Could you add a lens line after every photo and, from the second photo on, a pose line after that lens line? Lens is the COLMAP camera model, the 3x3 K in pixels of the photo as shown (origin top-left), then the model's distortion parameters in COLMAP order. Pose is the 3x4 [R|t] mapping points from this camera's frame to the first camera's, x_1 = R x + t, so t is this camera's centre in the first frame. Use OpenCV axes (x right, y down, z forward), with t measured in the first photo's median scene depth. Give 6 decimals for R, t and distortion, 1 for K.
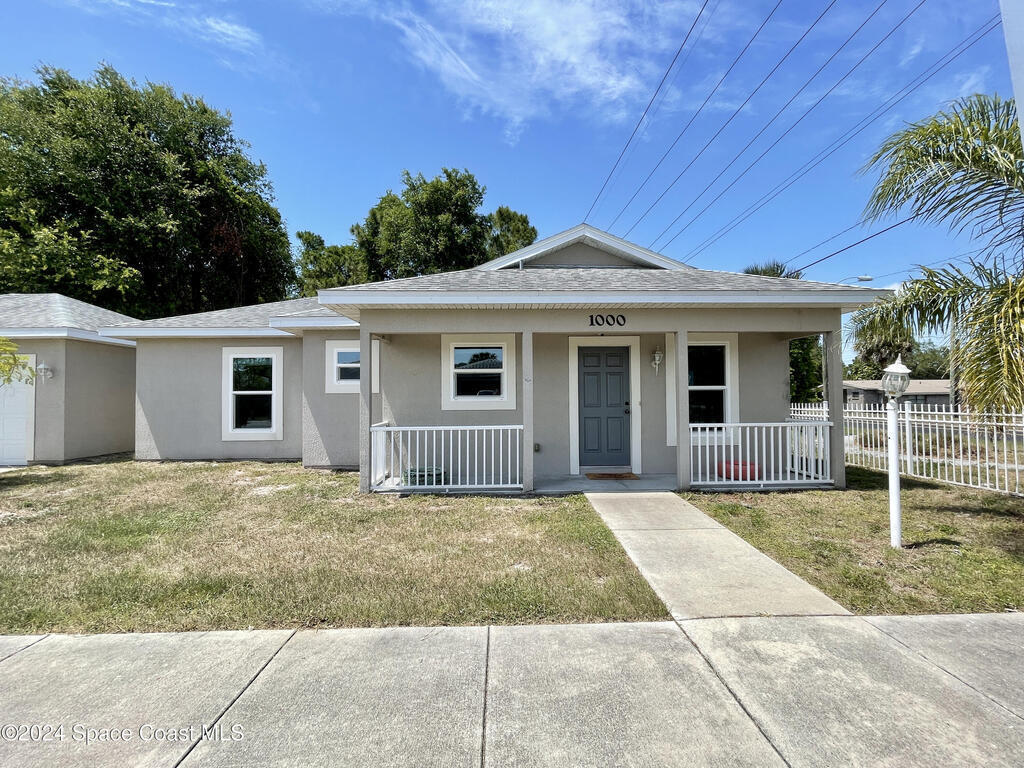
lens RADIAL K [[459.8, 0, 510.8], [0, 459.8, 383.5], [0, 0, 1]] dist [-0.005745, 0.002949]
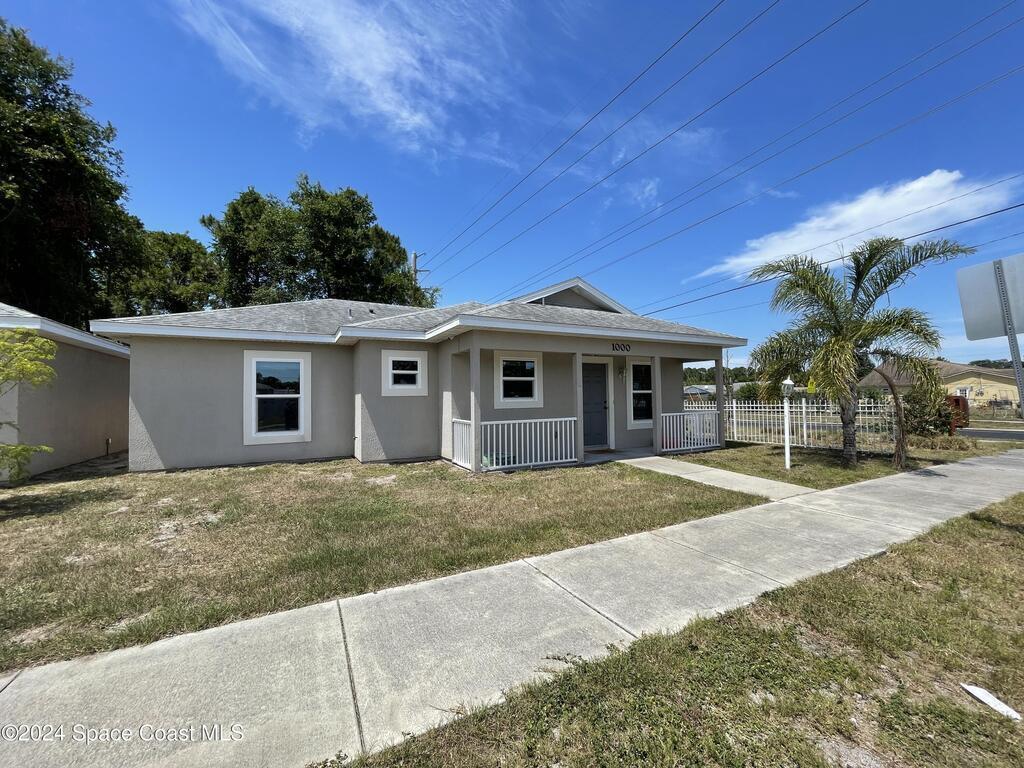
lens RADIAL K [[416.5, 0, 509.9], [0, 416.5, 384.9], [0, 0, 1]] dist [-0.003966, 0.000719]
pose [[0.895461, 0.007968, 0.445069, -0.728964], [-0.004127, 0.999945, -0.009597, 0.002019], [-0.445121, 0.006757, 0.895445, -0.078981]]
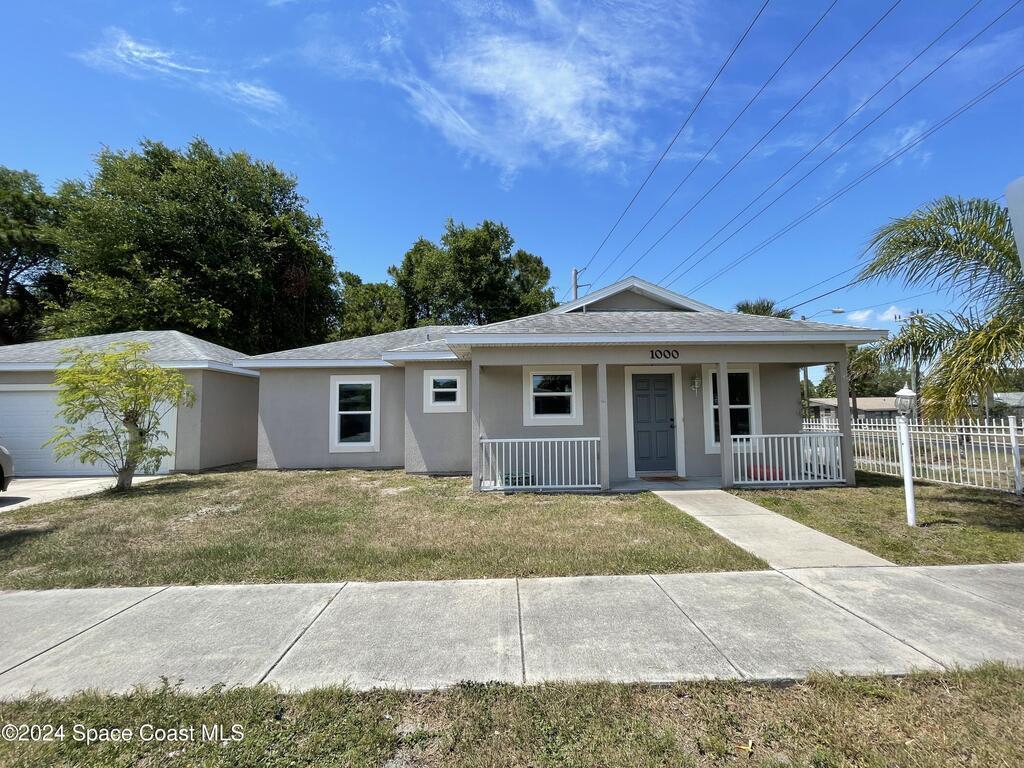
lens RADIAL K [[416.5, 0, 508.0], [0, 416.5, 383.5], [0, 0, 1]] dist [-0.003966, 0.000719]
pose [[0.999978, -0.006537, 0.001226, -0.222578], [0.006586, 0.998957, -0.045194, -0.007129], [-0.000930, 0.045201, 0.998977, -0.151476]]
